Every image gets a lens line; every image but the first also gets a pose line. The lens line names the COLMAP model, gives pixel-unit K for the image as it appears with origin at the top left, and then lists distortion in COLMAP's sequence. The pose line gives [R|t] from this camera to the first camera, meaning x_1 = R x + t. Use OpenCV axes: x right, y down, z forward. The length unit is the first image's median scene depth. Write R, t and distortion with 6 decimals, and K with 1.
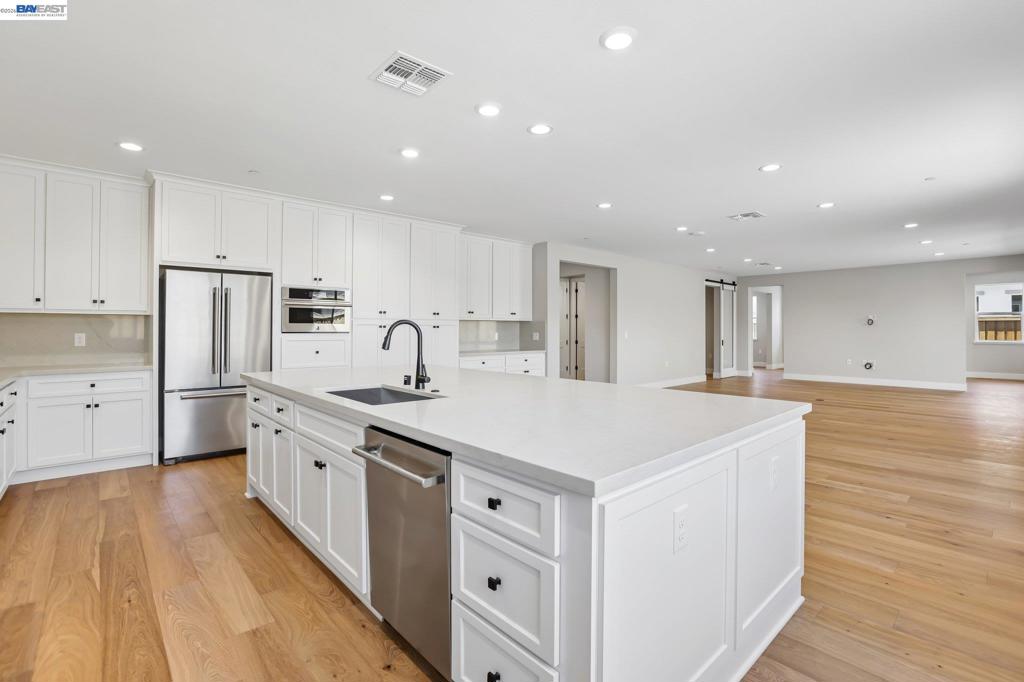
lens RADIAL K [[468.6, 0, 518.5], [0, 468.6, 321.9], [0, 0, 1]] dist [-0.025019, 0.003234]
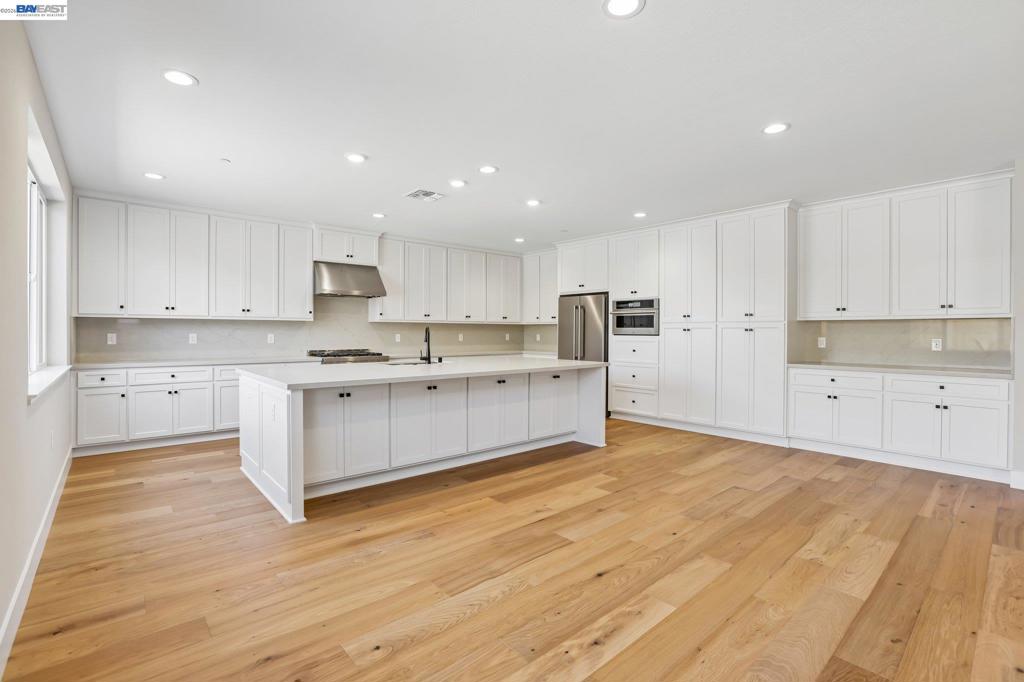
lens RADIAL K [[468.6, 0, 517.2], [0, 468.6, 336.3], [0, 0, 1]] dist [-0.025019, 0.003234]
pose [[-0.026055, 0.011277, -0.999597, 1.559594], [0.012719, 0.999859, 0.010949, 0.016990], [0.999580, -0.012428, -0.026195, 1.343184]]
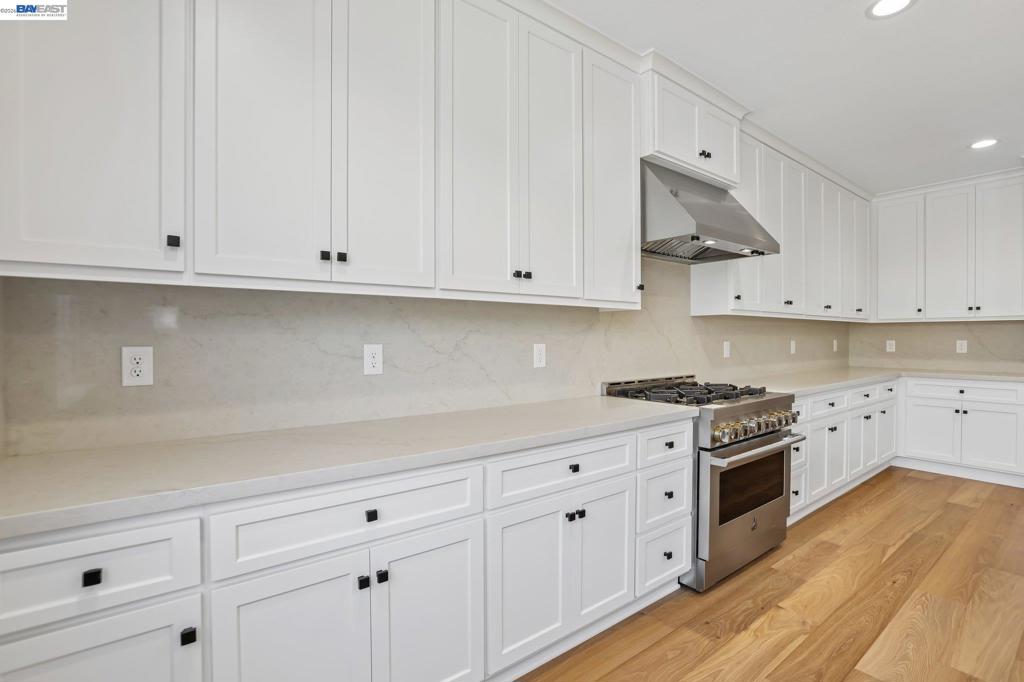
lens RADIAL K [[468.6, 0, 507.9], [0, 468.6, 345.0], [0, 0, 1]] dist [-0.025019, 0.003234]
pose [[-0.089044, 0.023830, -0.995743, 0.221862], [0.013692, 0.999649, 0.022699, -0.002391], [0.995934, -0.011613, -0.089339, 0.117474]]
